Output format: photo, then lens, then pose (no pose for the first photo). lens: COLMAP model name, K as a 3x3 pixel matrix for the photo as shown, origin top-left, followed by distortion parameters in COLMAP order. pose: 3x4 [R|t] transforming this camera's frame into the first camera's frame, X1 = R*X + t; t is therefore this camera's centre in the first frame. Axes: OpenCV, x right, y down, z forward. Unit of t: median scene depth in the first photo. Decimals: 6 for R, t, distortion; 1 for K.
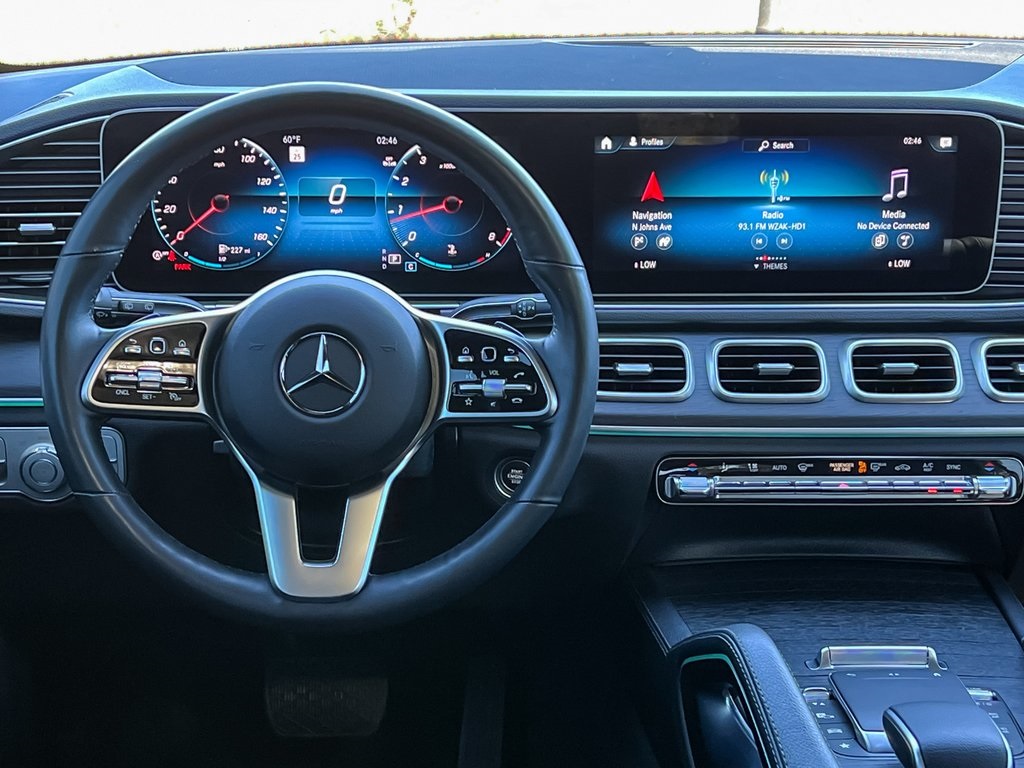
lens RADIAL K [[1812.0, 0, 512.0], [0, 1812.0, 384.0], [0, 0, 1]] dist [0.306990, -1.278152]
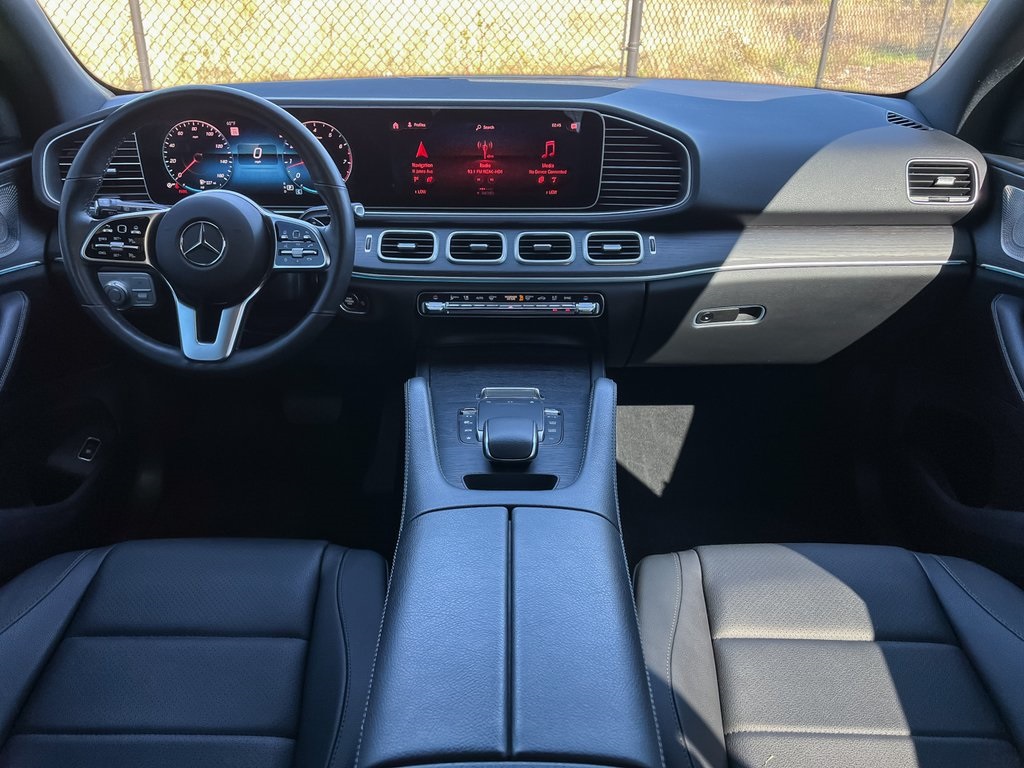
lens RADIAL K [[770.2, 0, 507.7], [0, 770.2, 389.0], [0, 0, 1]] dist [0.108314, -0.171089]
pose [[0.998147, 0.014697, -0.059056, 0.222264], [-0.005395, 0.987951, 0.154671, 0.013791], [0.060617, -0.154066, 0.986199, 0.160080]]
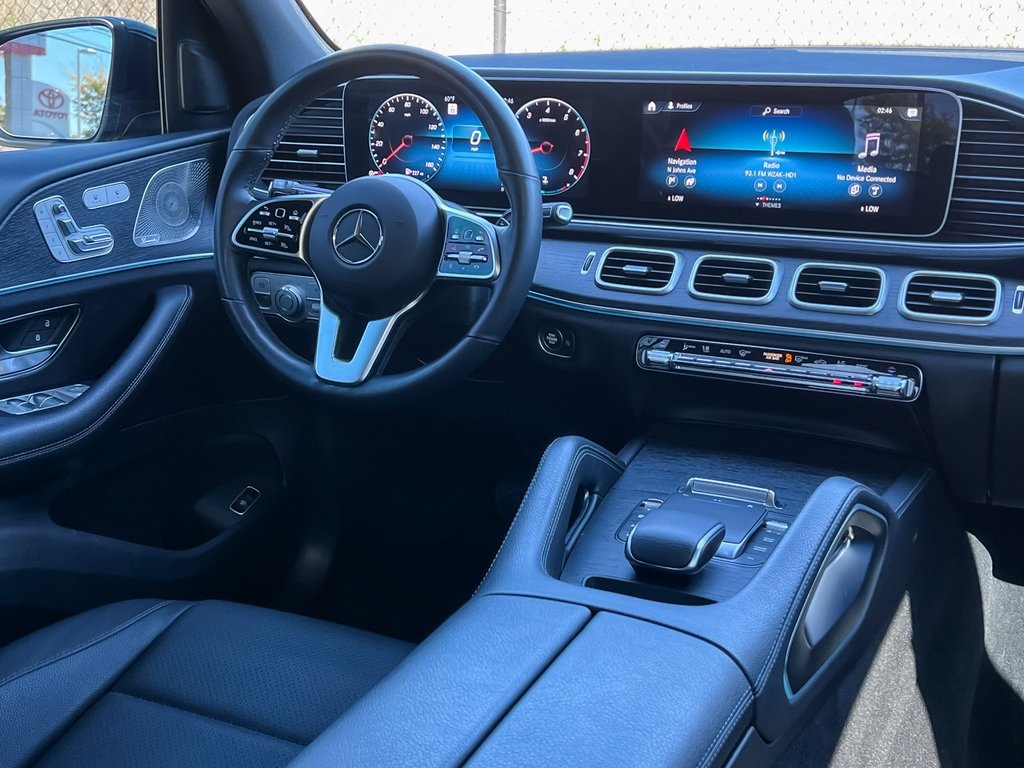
lens RADIAL K [[1234.1, 0, 509.8], [0, 1234.1, 378.1], [0, 0, 1]] dist [0.237671, -0.697154]
pose [[0.880757, 0.121562, -0.457700, 0.414528], [-0.117410, 0.992370, 0.037632, 0.048230], [0.458783, 0.020594, 0.888310, 0.121060]]
